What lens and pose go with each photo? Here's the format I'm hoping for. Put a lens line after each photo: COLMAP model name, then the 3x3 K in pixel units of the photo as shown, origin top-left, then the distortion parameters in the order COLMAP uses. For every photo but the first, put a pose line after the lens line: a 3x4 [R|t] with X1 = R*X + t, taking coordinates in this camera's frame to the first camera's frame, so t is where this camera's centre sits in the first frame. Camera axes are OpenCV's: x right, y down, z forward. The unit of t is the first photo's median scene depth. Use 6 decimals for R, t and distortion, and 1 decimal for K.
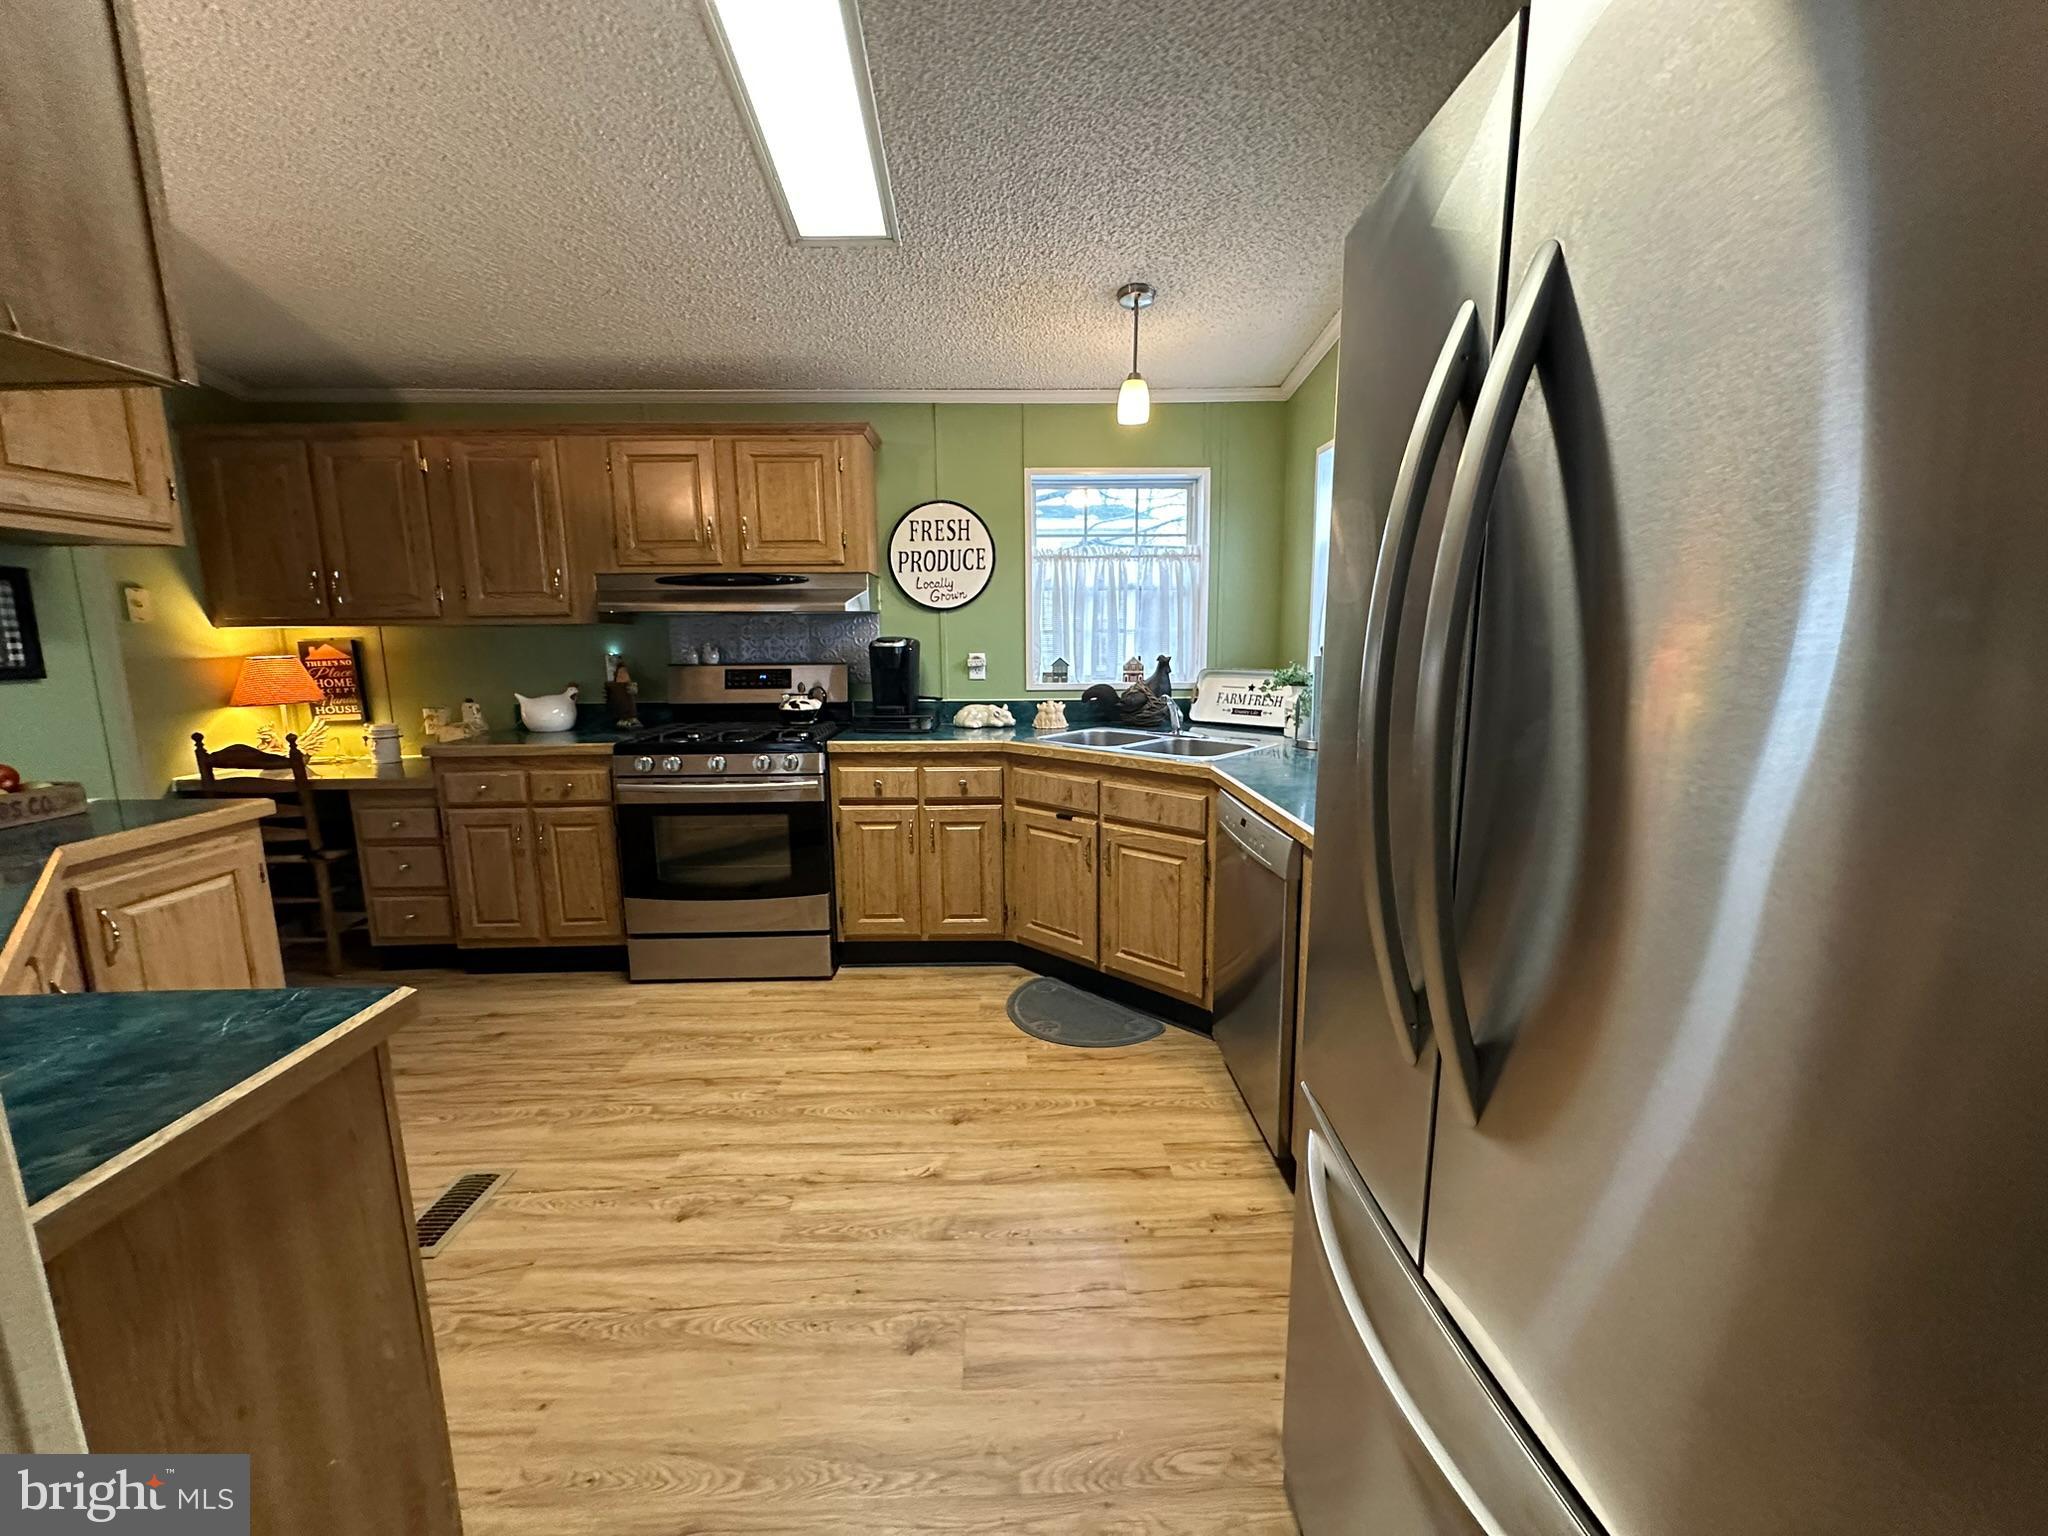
lens RADIAL K [[814.1, 0, 1022.4], [0, 814.1, 767.4], [0, 0, 1]] dist [-0.001463, 0.000214]
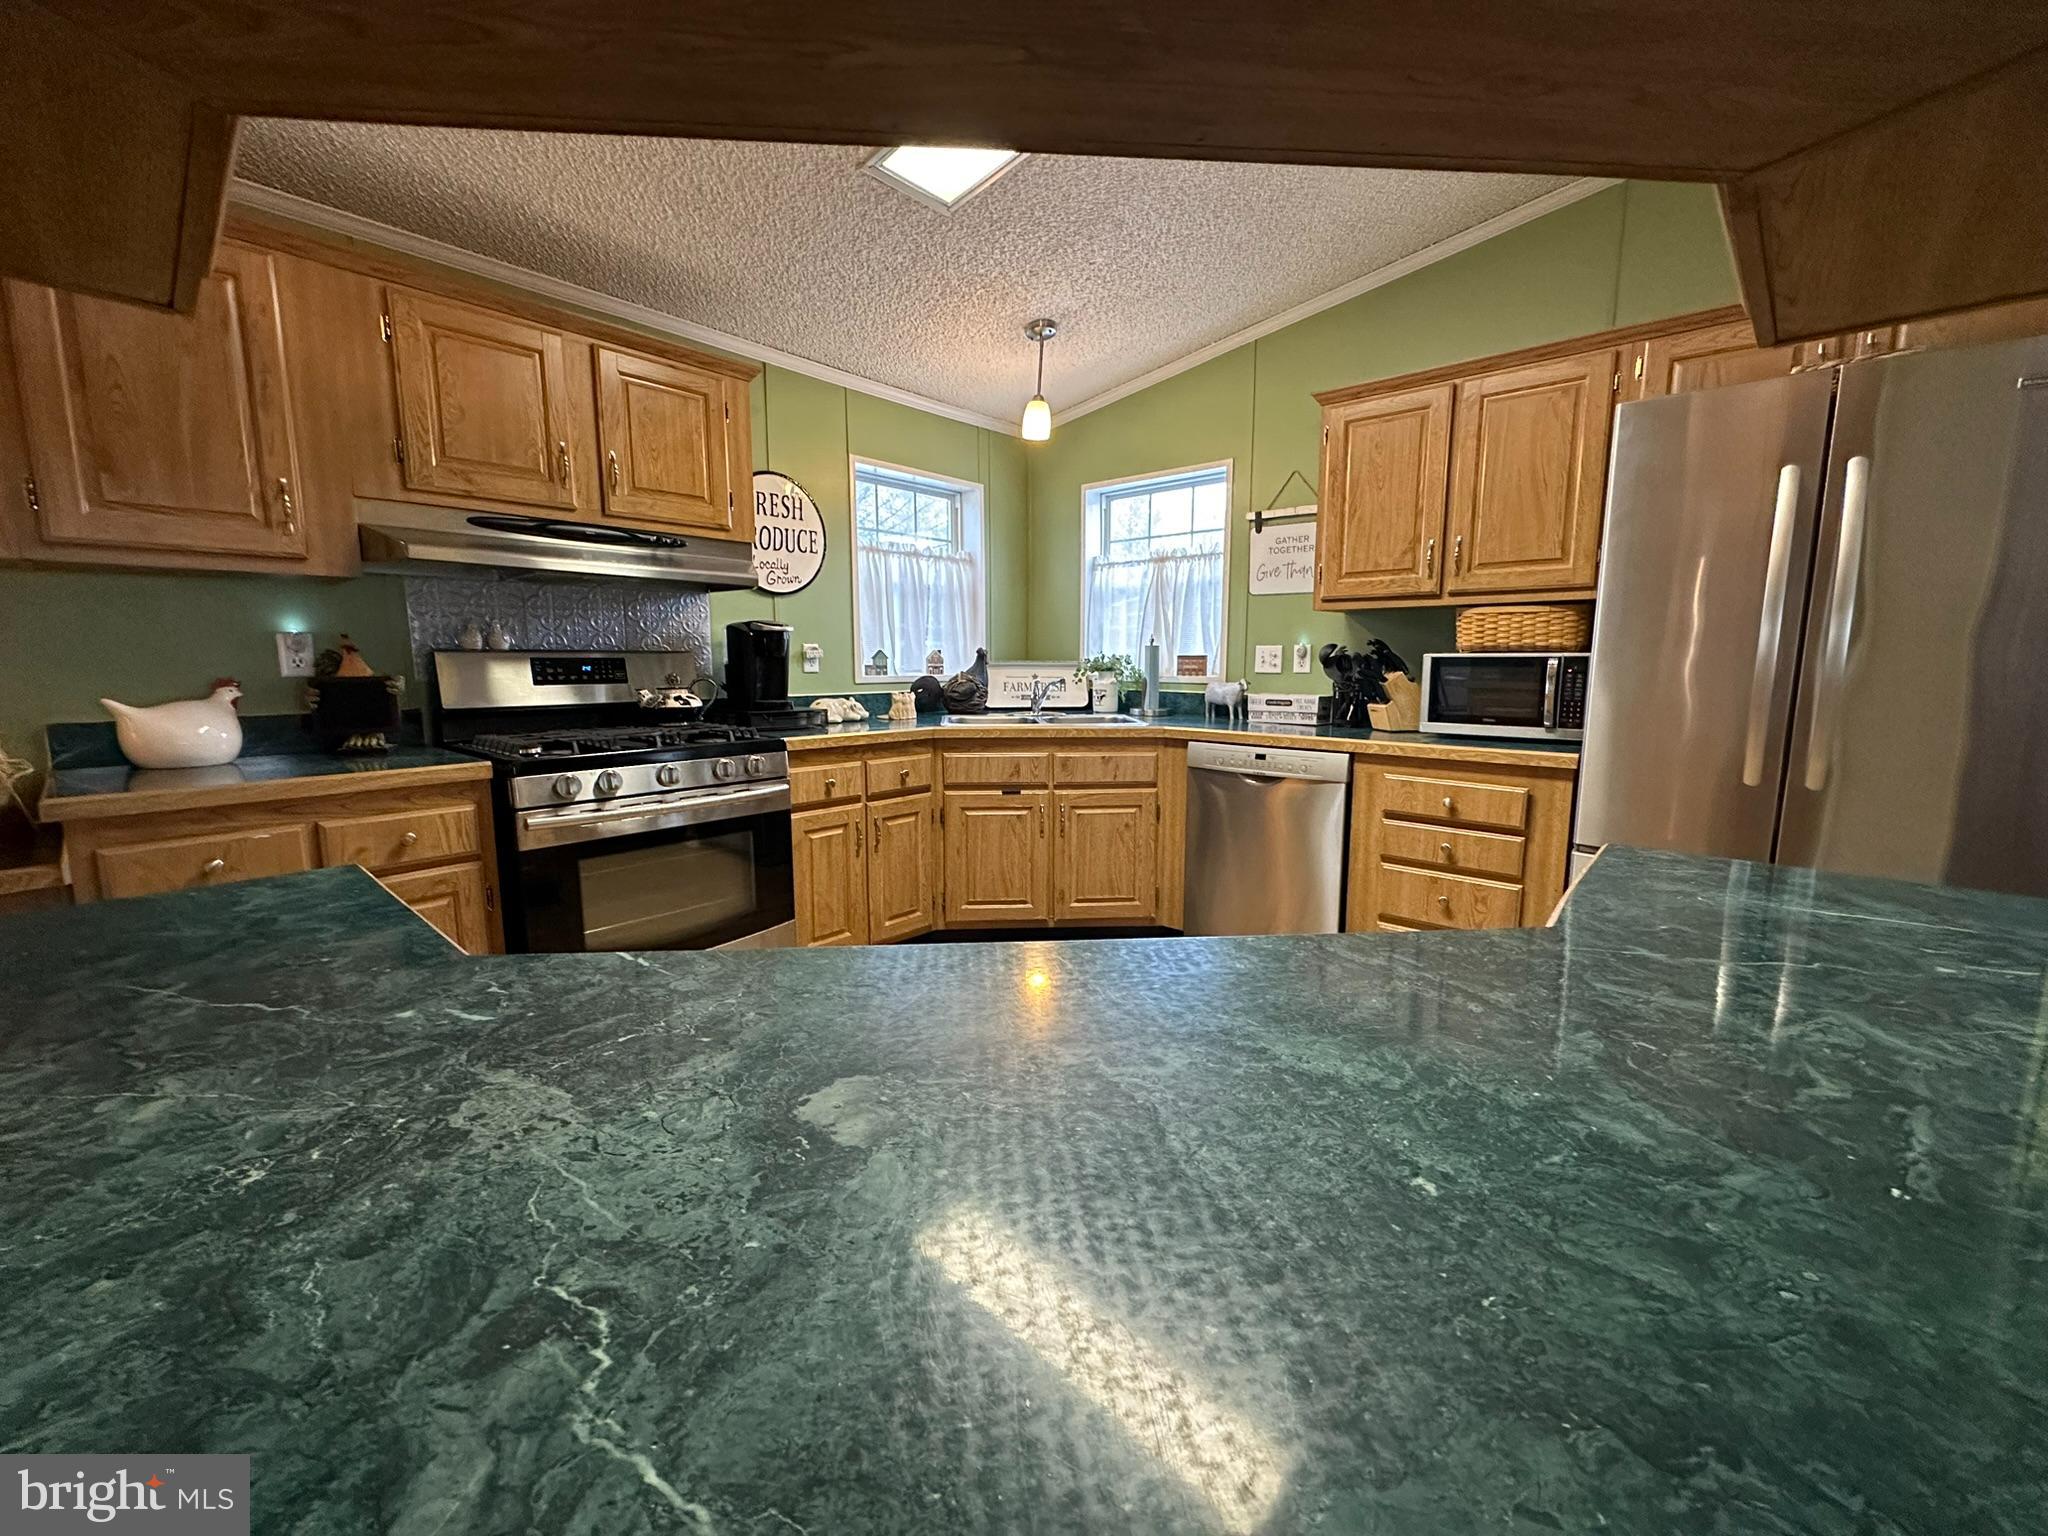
lens RADIAL K [[814.1, 0, 1020.5], [0, 814.1, 765.5], [0, 0, 1]] dist [-0.001463, 0.000214]
pose [[0.679810, -0.087830, 0.728110, -0.665307], [0.112316, 0.993560, 0.014985, 0.010960], [-0.724736, 0.071591, 0.685297, 0.236829]]
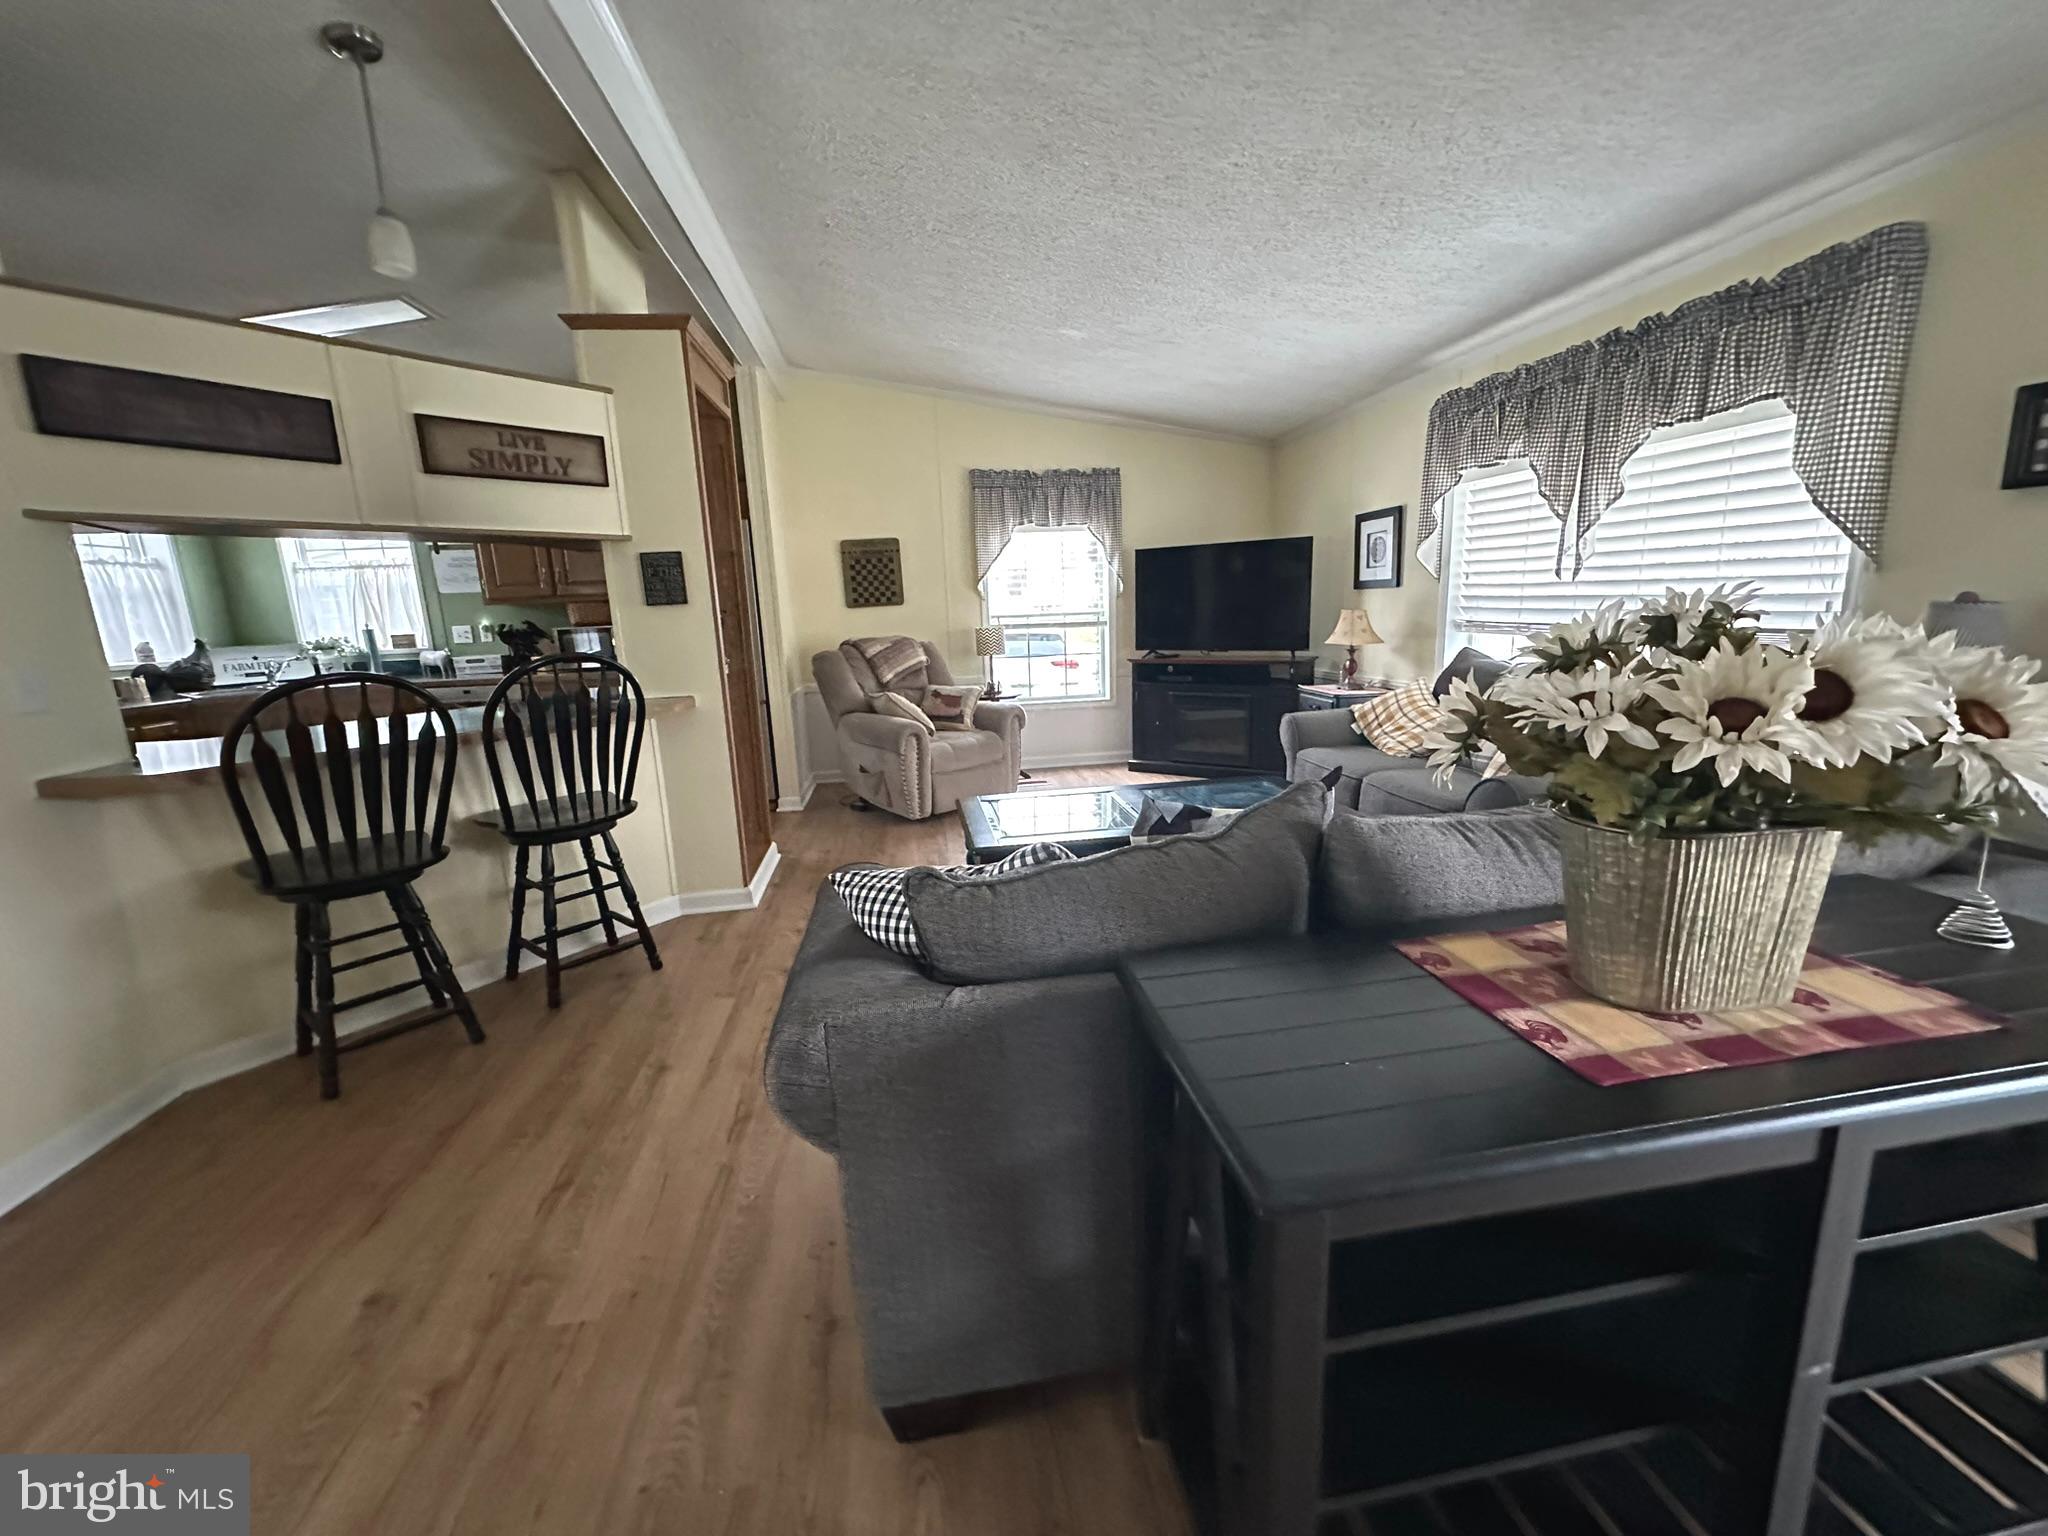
lens RADIAL K [[814.1, 0, 1021.9], [0, 814.1, 766.9], [0, 0, 1]] dist [-0.001463, 0.000214]
pose [[-0.116847, -0.186136, 0.975551, -1.512761], [0.200746, 0.957578, 0.206751, 0.073810], [-0.972650, 0.219996, -0.074524, -0.233823]]
